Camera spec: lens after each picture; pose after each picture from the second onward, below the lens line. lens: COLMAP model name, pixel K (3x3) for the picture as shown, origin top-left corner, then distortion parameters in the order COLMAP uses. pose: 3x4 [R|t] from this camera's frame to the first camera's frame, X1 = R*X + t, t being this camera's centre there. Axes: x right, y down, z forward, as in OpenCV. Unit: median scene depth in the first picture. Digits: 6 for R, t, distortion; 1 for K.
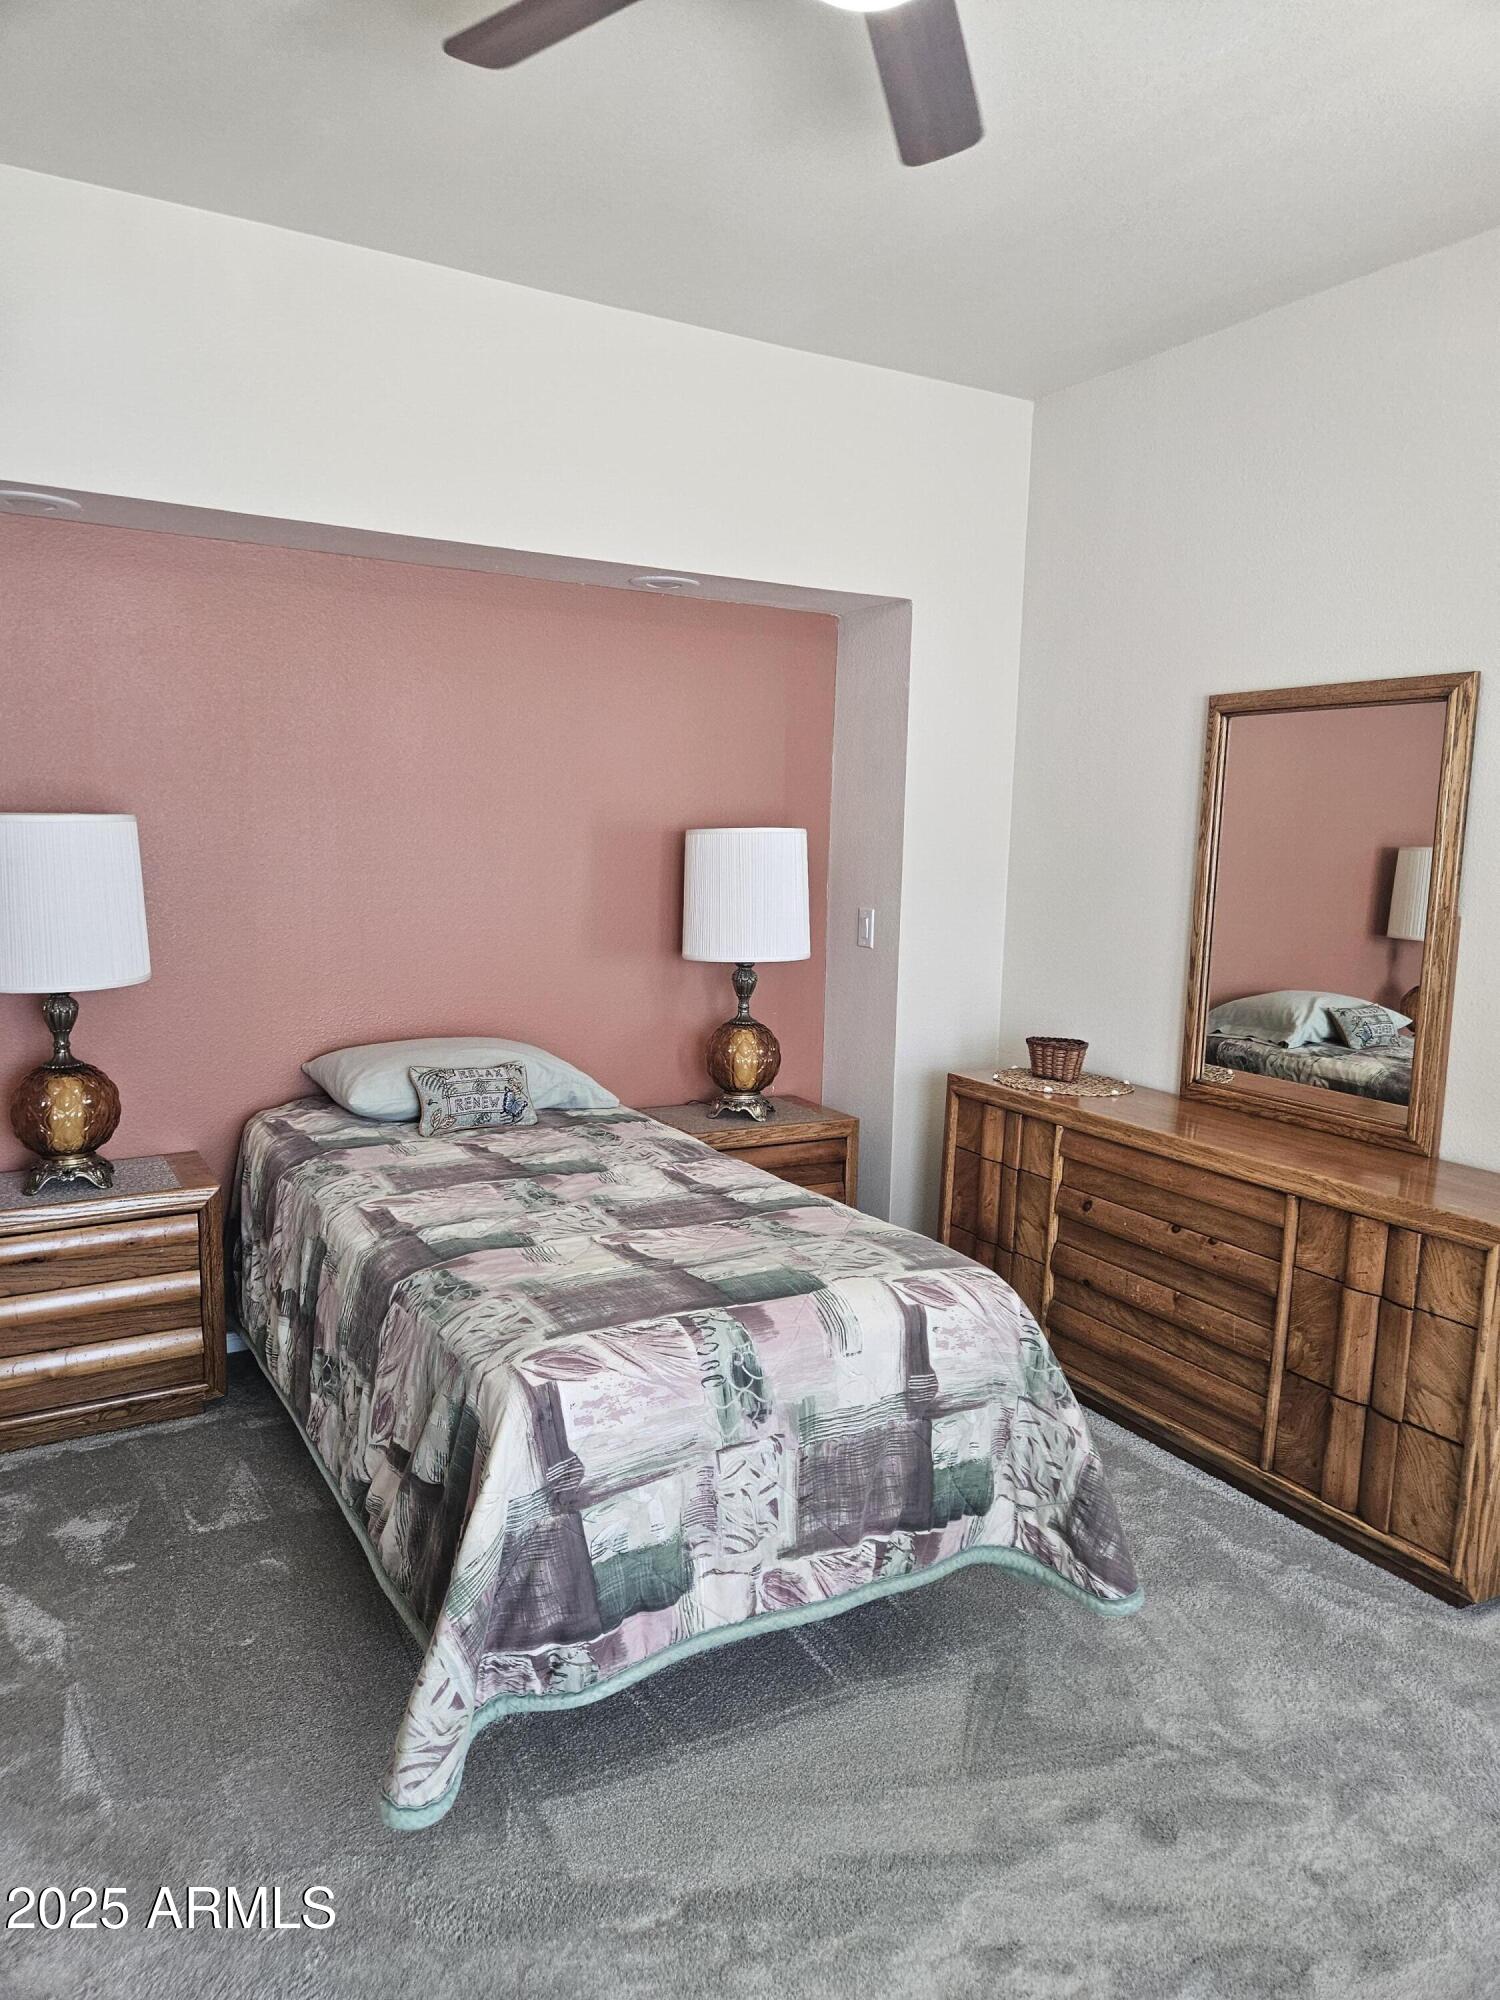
lens RADIAL K [[1344.0, 0, 741.2], [0, 1344.0, 991.5], [0, 0, 1]] dist [0.089113, -0.080545]
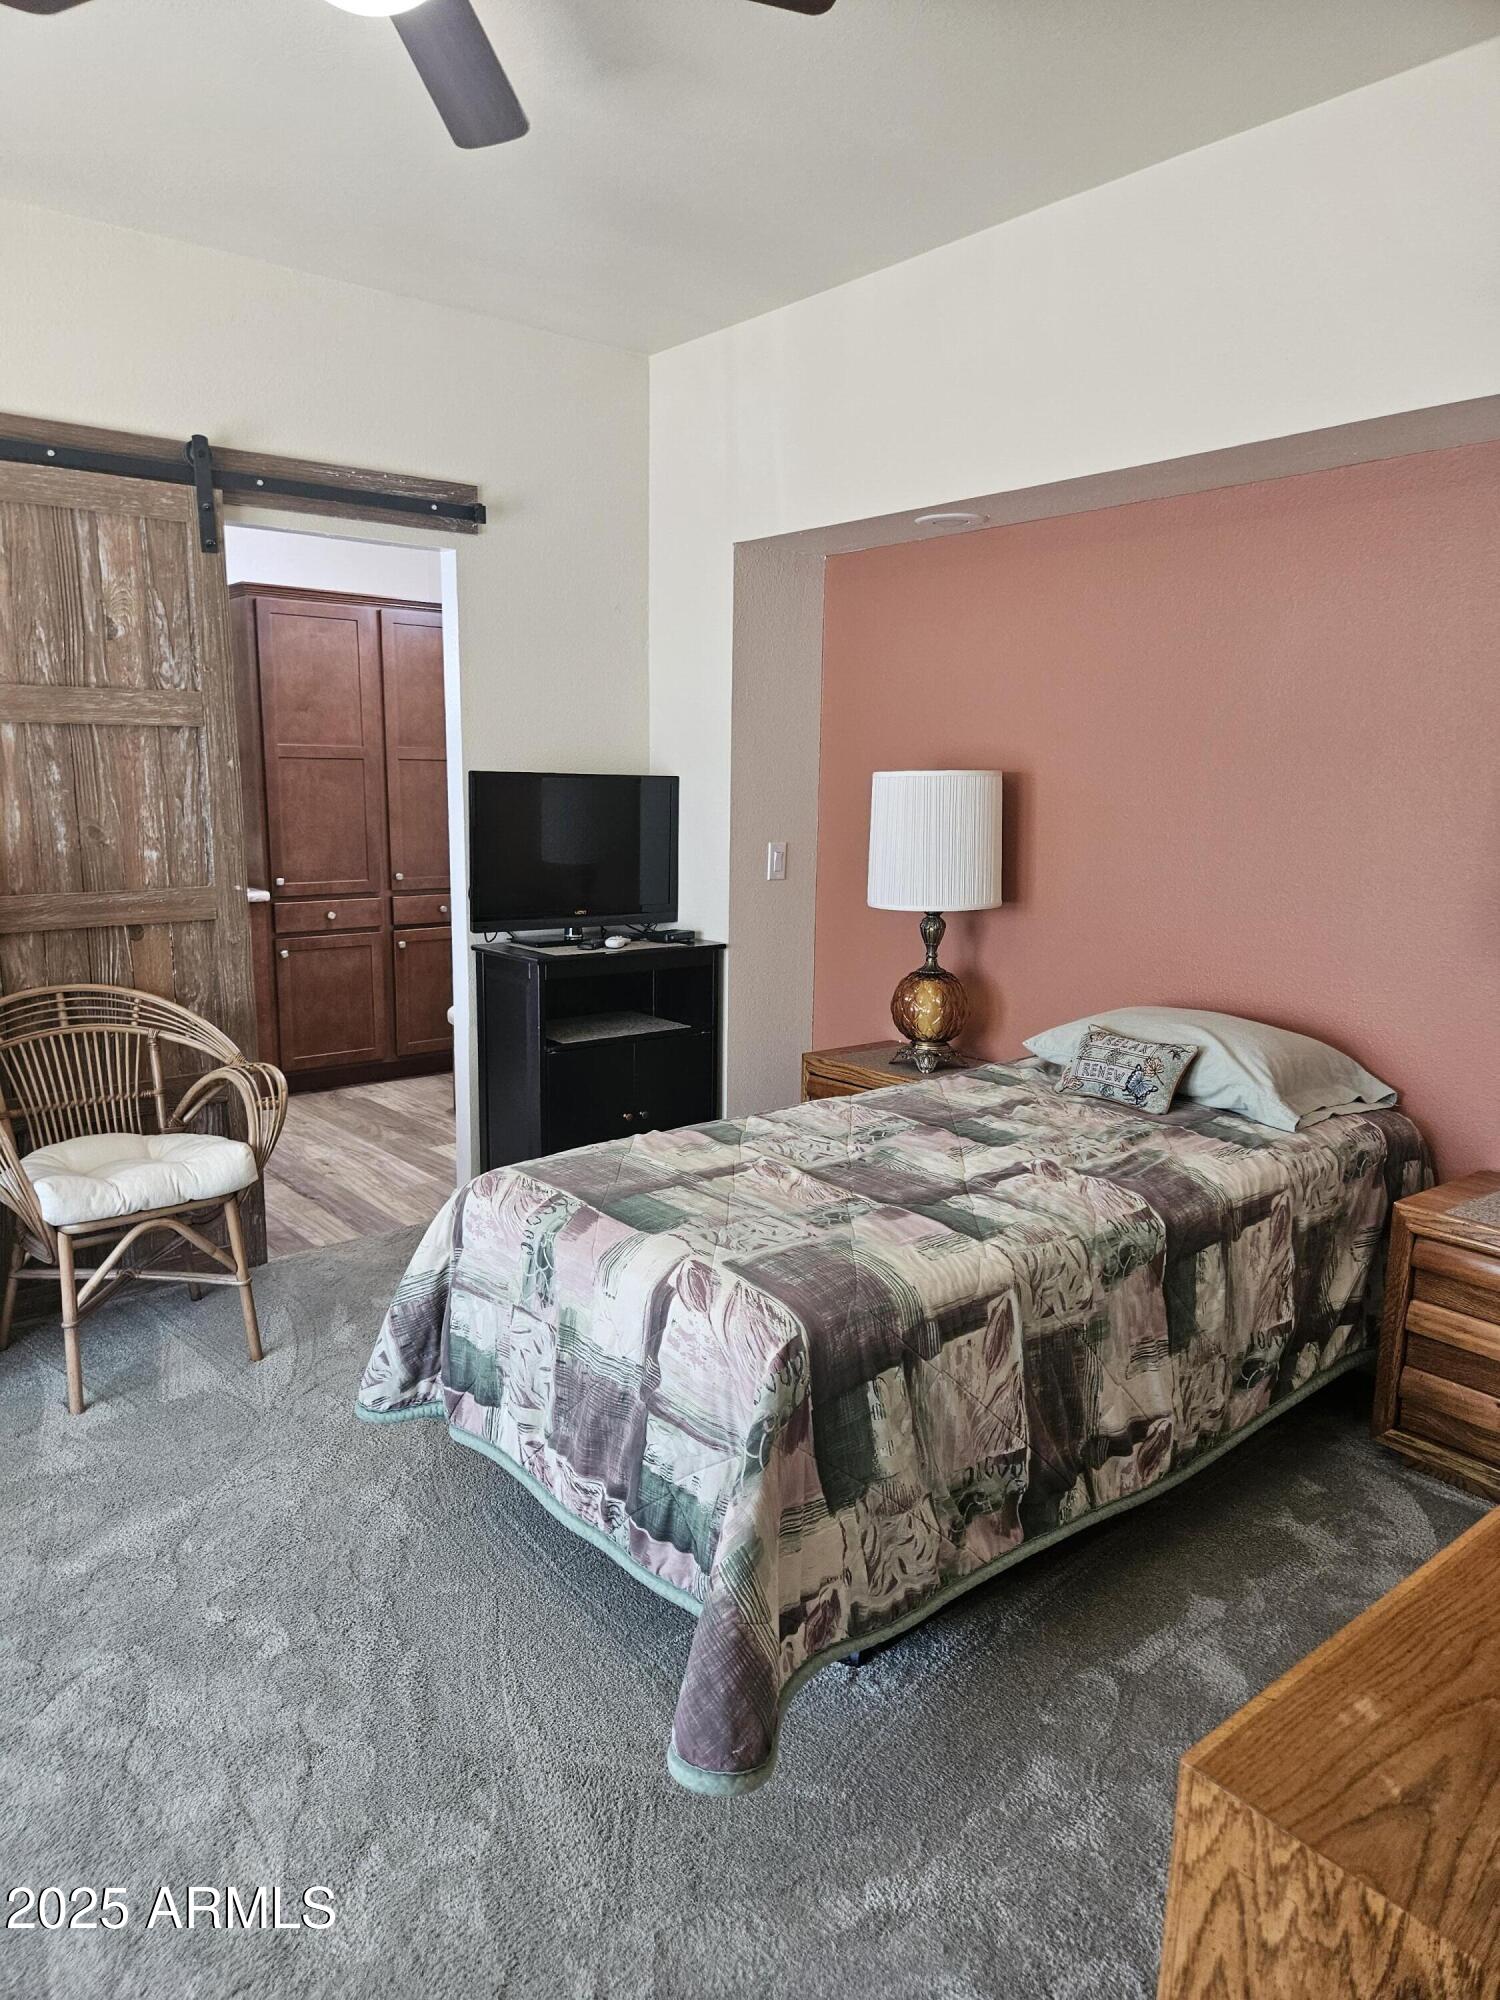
lens RADIAL K [[1344.0, 0, 741.2], [0, 1344.0, 991.5], [0, 0, 1]] dist [0.089113, -0.080545]
pose [[0.168423, 0.141917, -0.975445, 0.882061], [-0.131513, 0.983970, 0.120450, -0.068853], [0.976902, 0.107997, 0.184387, 0.766081]]
